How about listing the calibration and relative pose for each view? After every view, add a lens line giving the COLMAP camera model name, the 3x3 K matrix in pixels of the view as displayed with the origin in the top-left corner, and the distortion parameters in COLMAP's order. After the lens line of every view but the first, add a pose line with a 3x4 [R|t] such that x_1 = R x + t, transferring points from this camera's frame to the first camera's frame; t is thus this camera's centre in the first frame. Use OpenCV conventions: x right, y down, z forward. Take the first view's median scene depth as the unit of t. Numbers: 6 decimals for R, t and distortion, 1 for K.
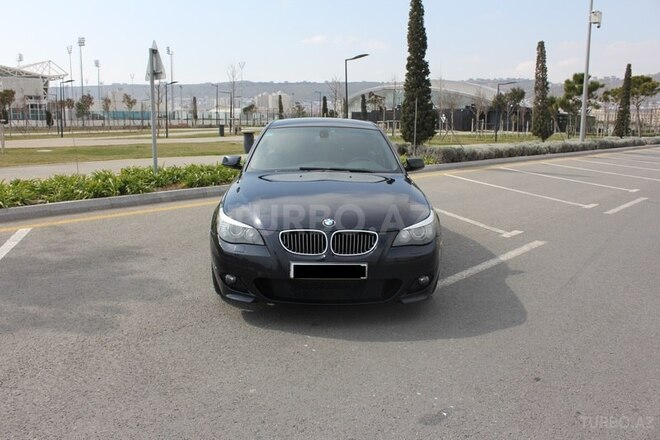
lens RADIAL K [[545.2, 0, 329.8], [0, 545.2, 215.9], [0, 0, 1]] dist [-0.157037, 0.125654]
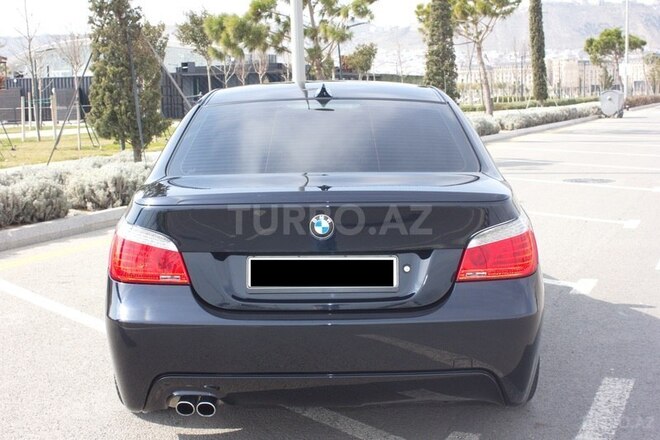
lens RADIAL K [[987.6, 0, 329.5], [0, 987.6, 220.5], [0, 0, 1]] dist [-0.106137, 0.000000]
pose [[0.941522, -0.084024, 0.326308, 0.277073], [0.102397, 0.993959, -0.039509, -0.062867], [-0.321017, 0.070611, 0.944437, 0.400305]]
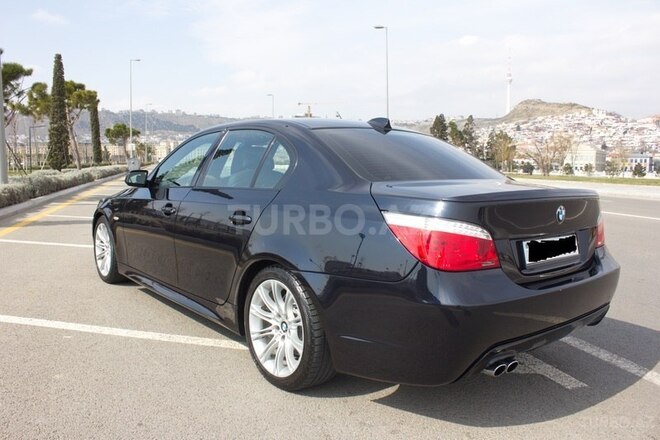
lens RADIAL K [[545.2, 0, 331.2], [0, 545.2, 220.3], [0, 0, 1]] dist [-0.157037, 0.125654]
pose [[0.508628, -0.105998, 0.854437, 0.219062], [0.154198, 0.987562, 0.030723, -0.074850], [-0.847066, 0.116125, 0.518646, 0.502804]]
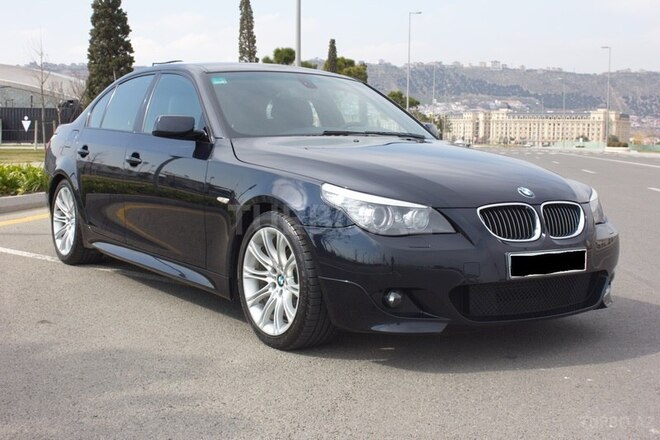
lens RADIAL K [[887.1, 0, 331.1], [0, 887.1, 220.2], [0, 0, 1]] dist [-0.060030, 0.000000]
pose [[0.836154, -0.051298, 0.546090, -0.107944], [0.093050, 0.994452, -0.049060, 0.010642], [-0.540544, 0.091836, 0.836289, 0.034466]]
